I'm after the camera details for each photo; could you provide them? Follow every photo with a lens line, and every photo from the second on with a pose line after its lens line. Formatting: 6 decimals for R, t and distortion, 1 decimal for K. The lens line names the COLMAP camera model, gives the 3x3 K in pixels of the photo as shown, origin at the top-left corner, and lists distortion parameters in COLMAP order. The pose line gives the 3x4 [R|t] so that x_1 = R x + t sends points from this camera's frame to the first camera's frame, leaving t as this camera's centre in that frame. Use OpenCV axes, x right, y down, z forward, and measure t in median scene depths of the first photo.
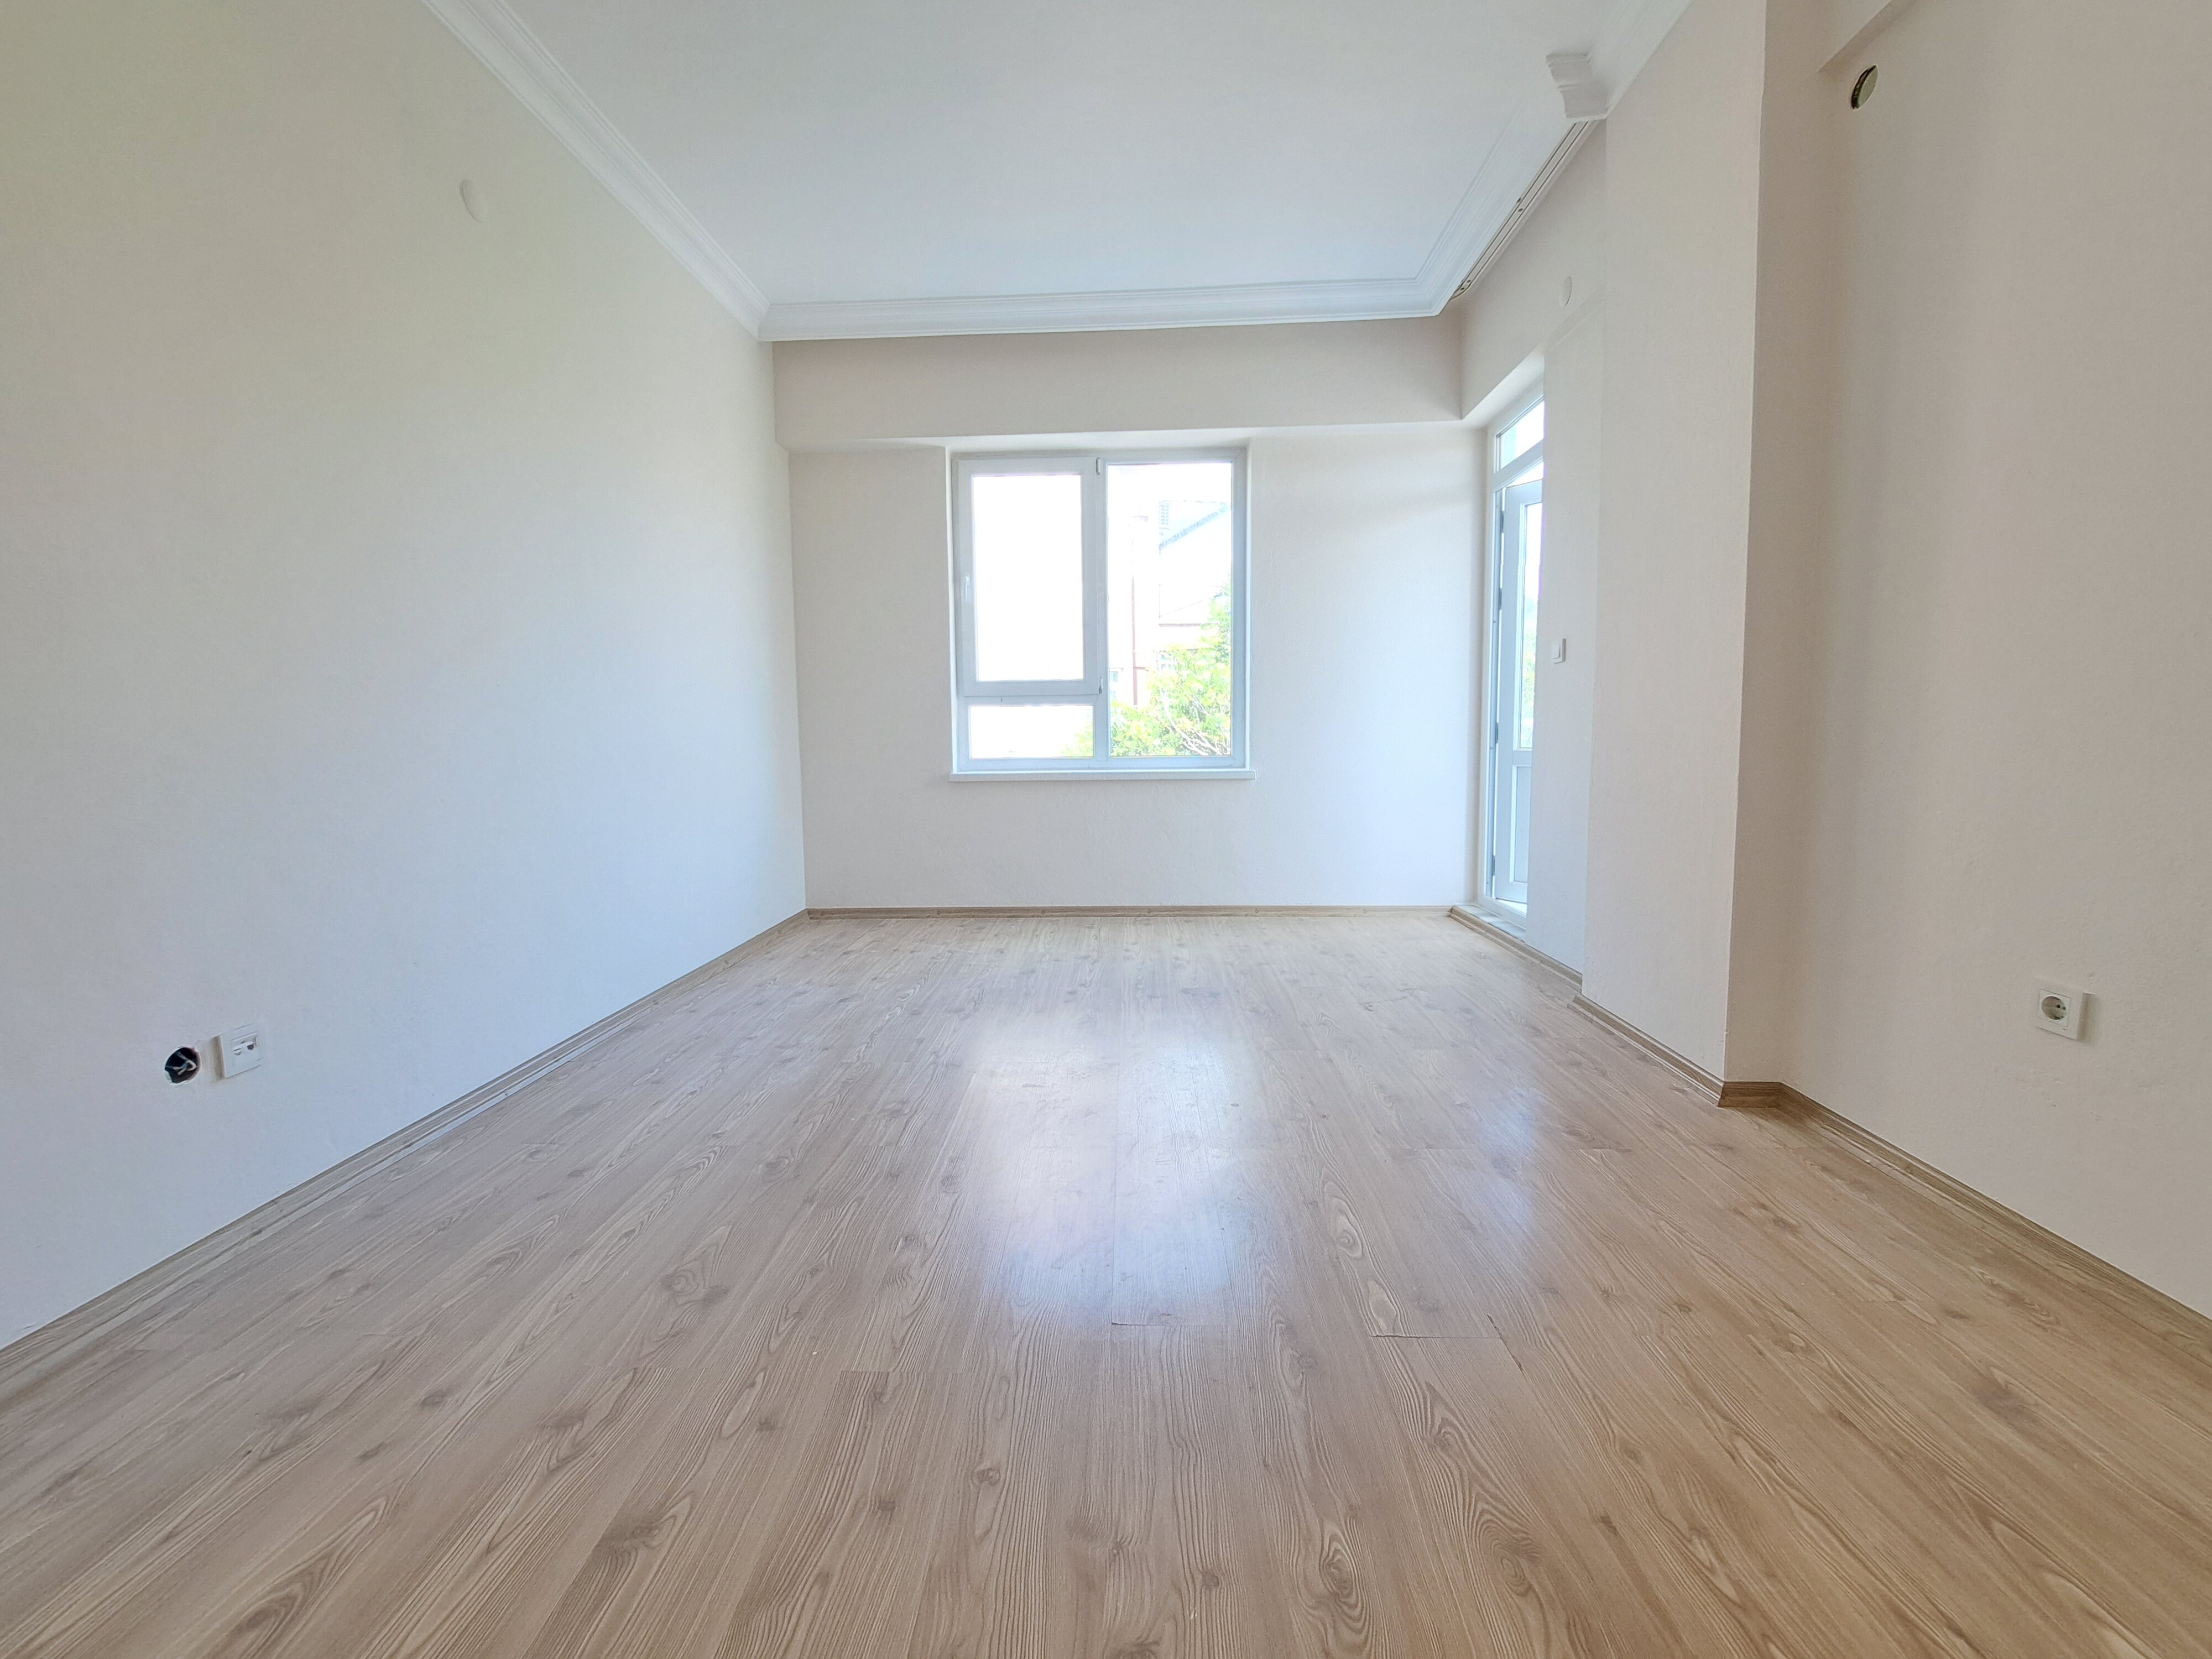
lens RADIAL K [[884.9, 0, 1102.6], [0, 884.9, 821.9], [0, 0, 1]] dist [-0.015431, -0.001079]
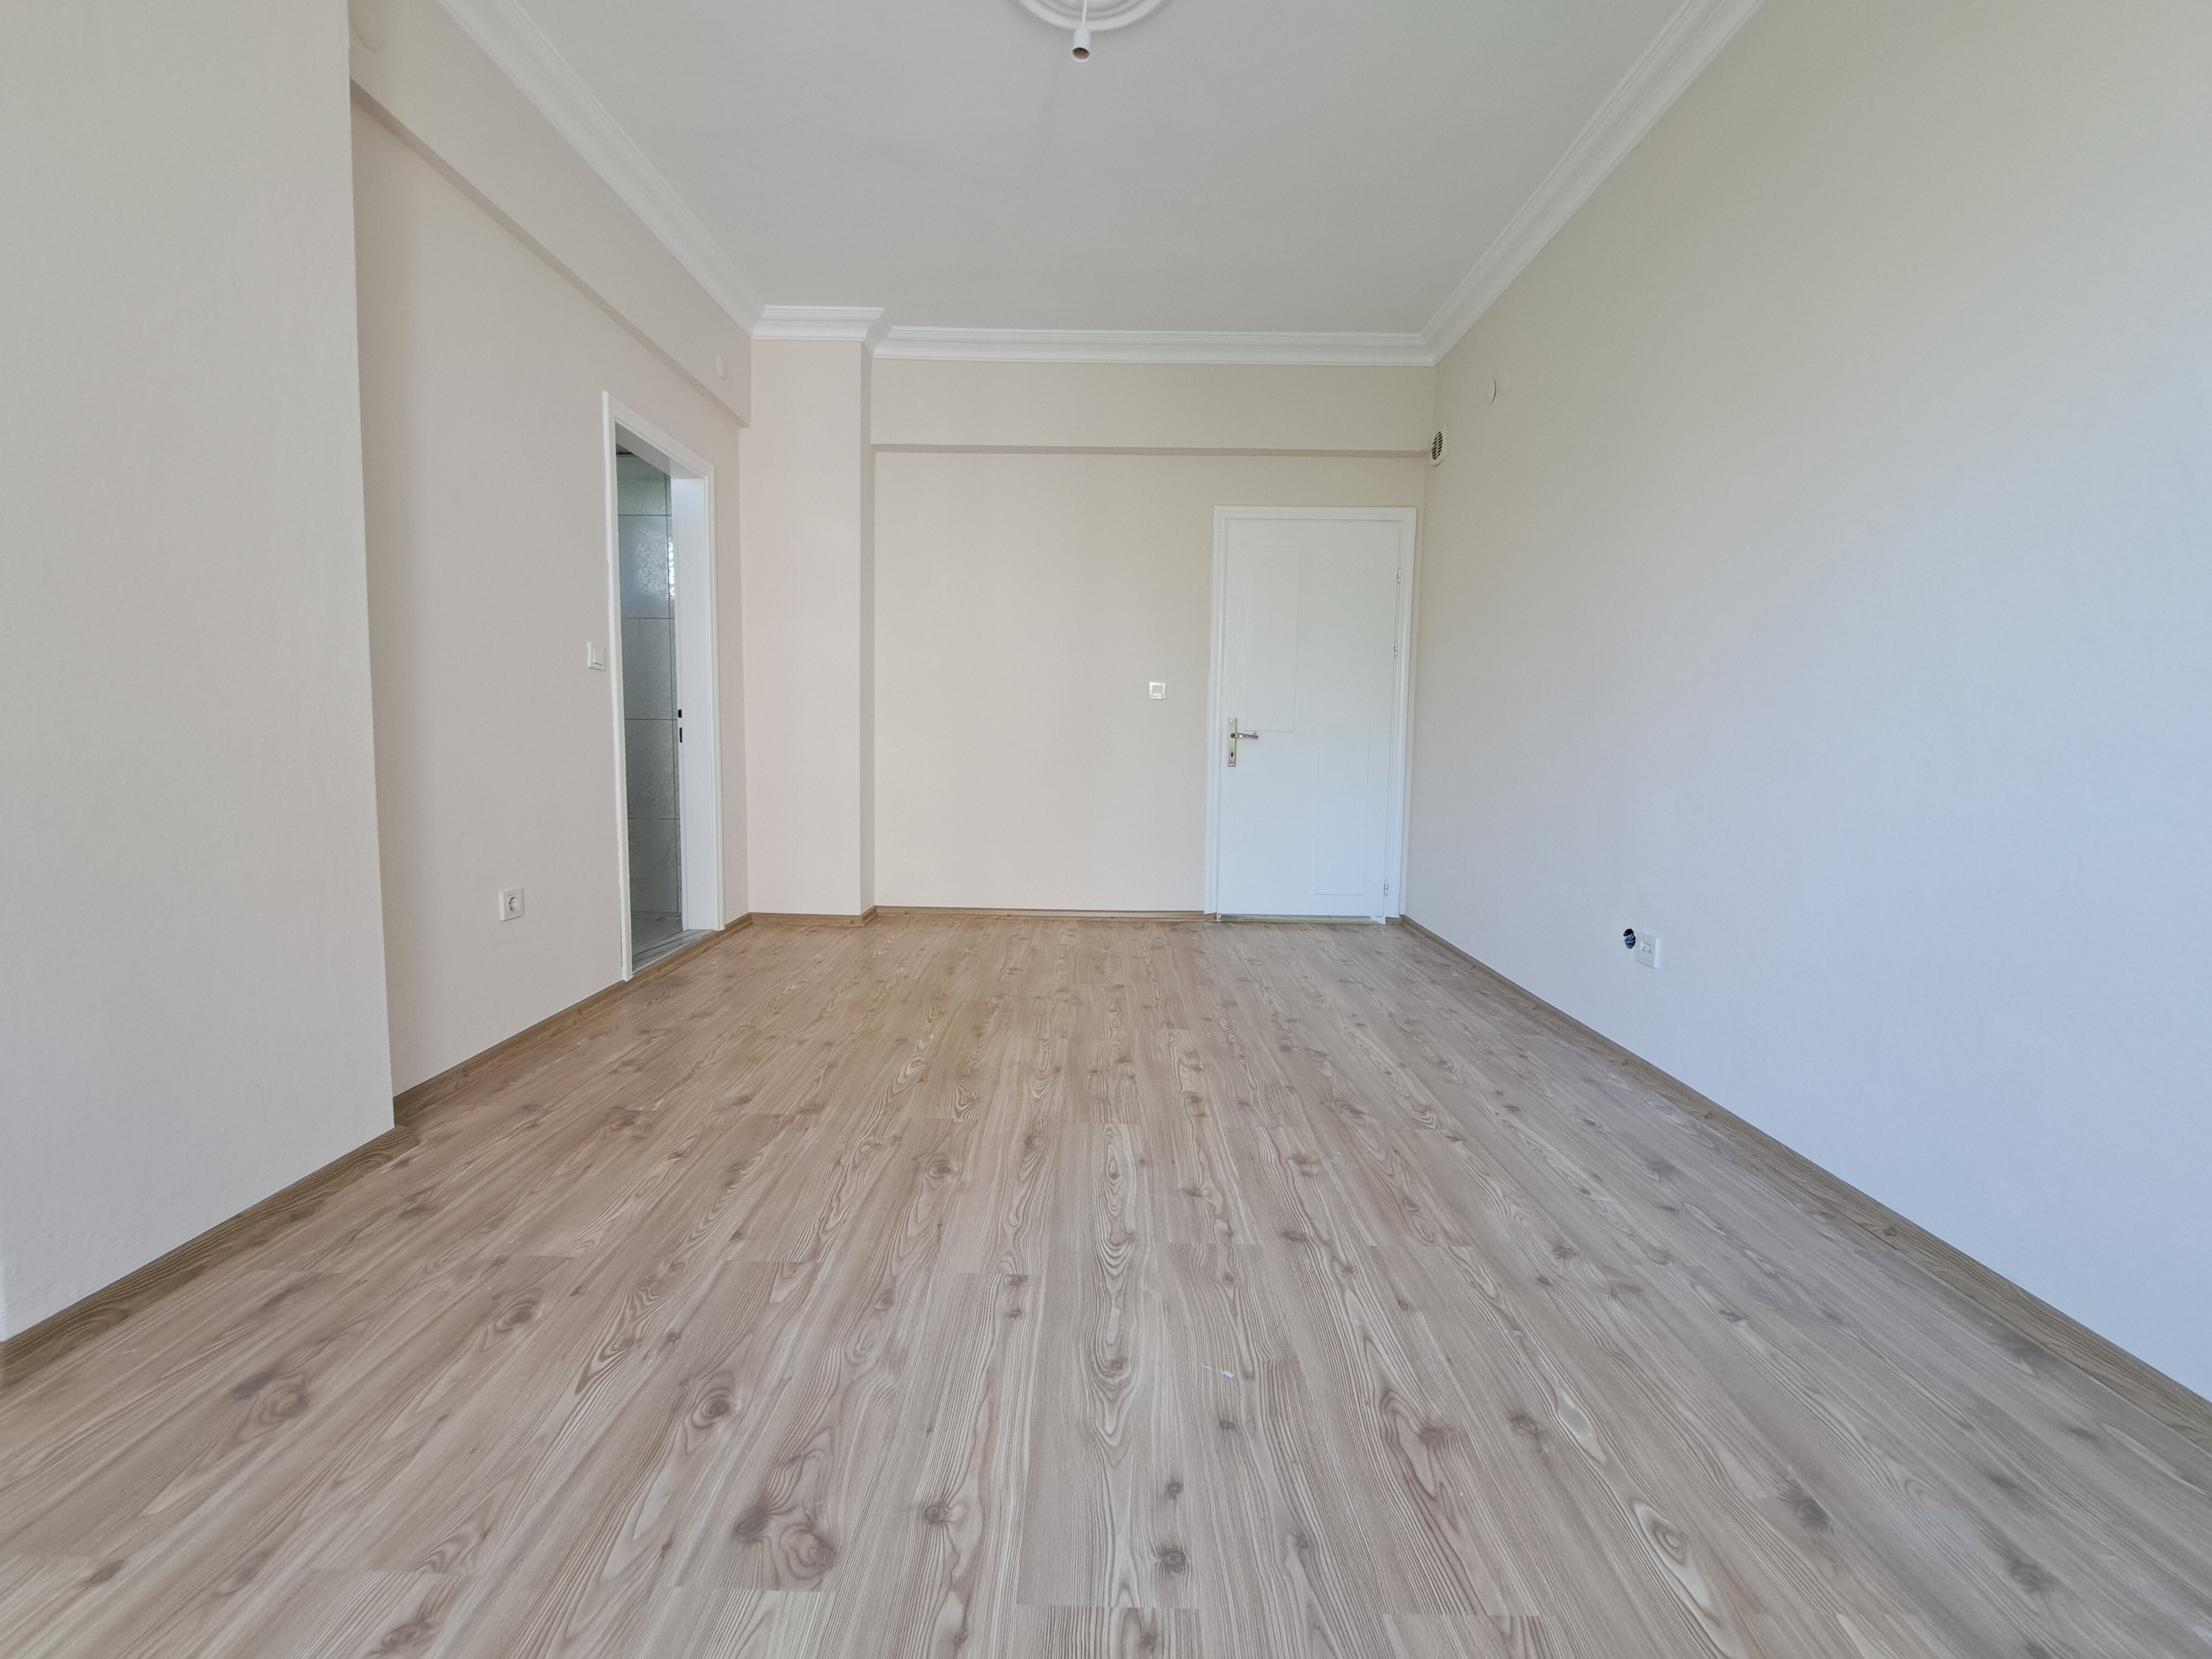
lens RADIAL K [[884.9, 0, 1088.8], [0, 884.9, 819.2], [0, 0, 1]] dist [-0.015431, -0.001079]
pose [[-0.999724, 0.006703, -0.022535, 0.002172], [0.002035, 0.979572, 0.201084, -0.208562], [0.023422, 0.200983, -0.979315, 1.906925]]
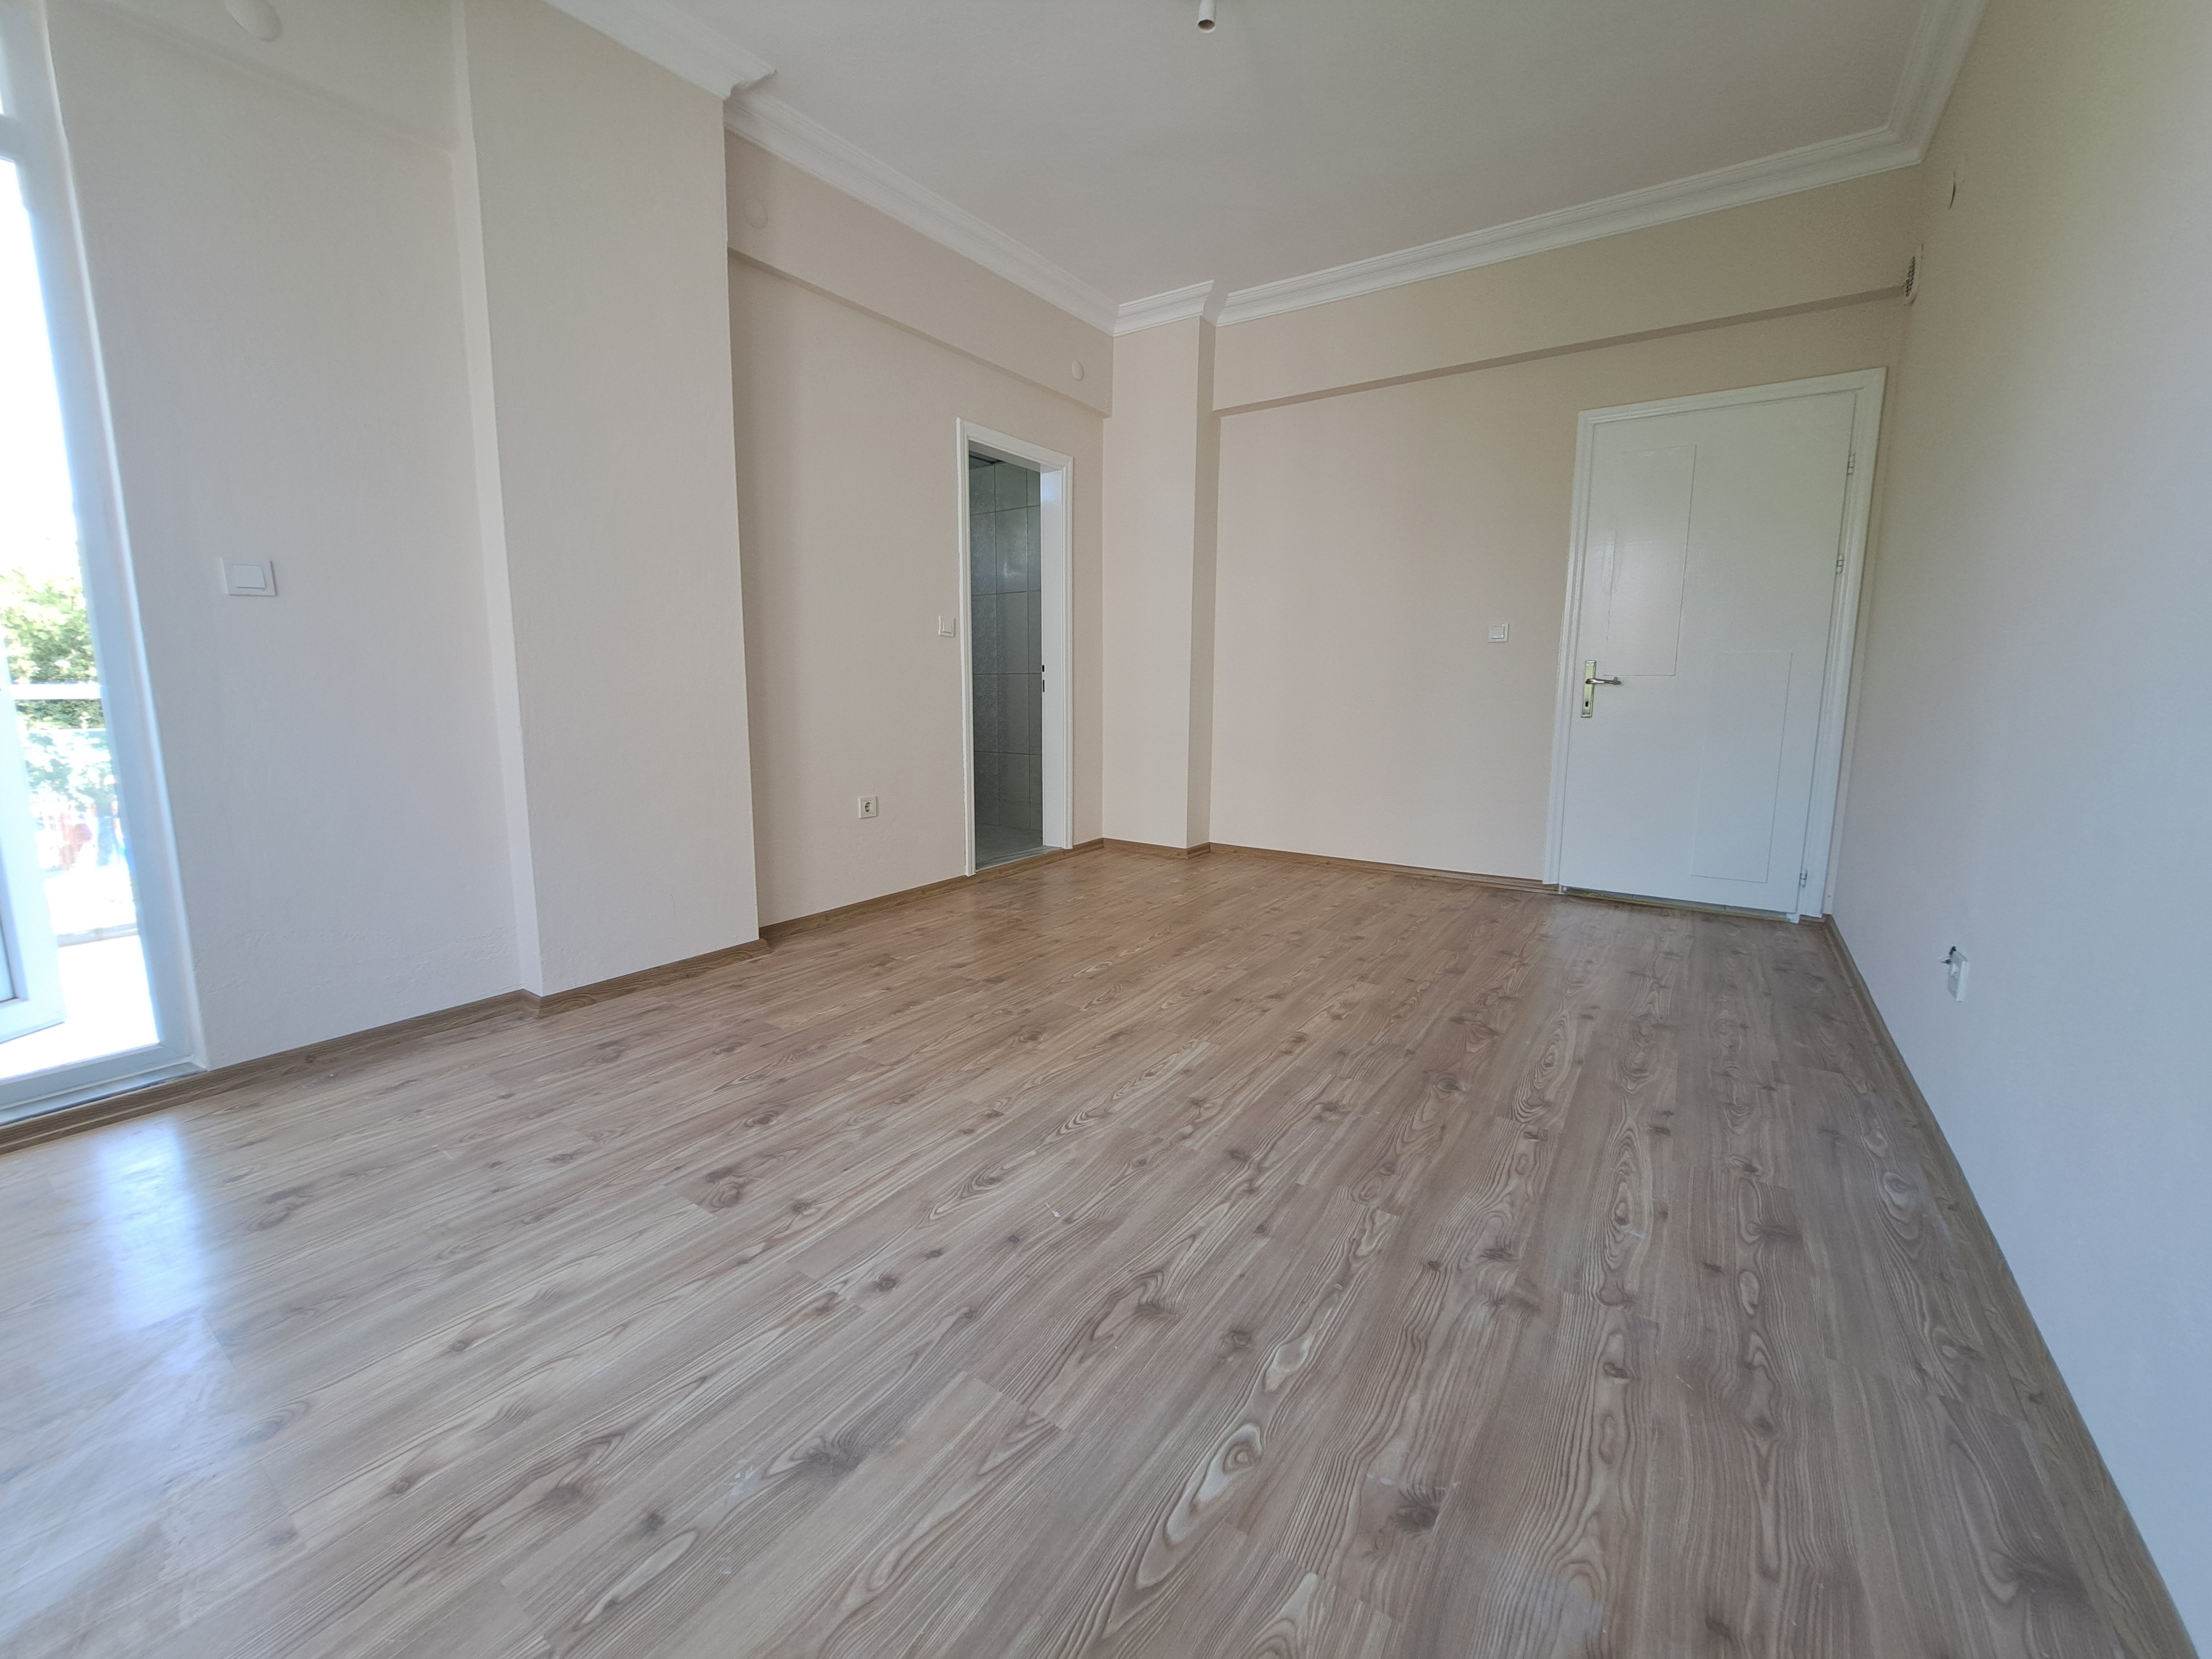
lens RADIAL K [[884.9, 0, 1083.6], [0, 884.9, 818.7], [0, 0, 1]] dist [-0.015431, -0.001079]
pose [[-0.838390, -0.066001, 0.541060, -0.518230], [0.071743, 0.970644, 0.229570, -0.194341], [-0.540329, 0.231287, -0.809044, 1.893606]]
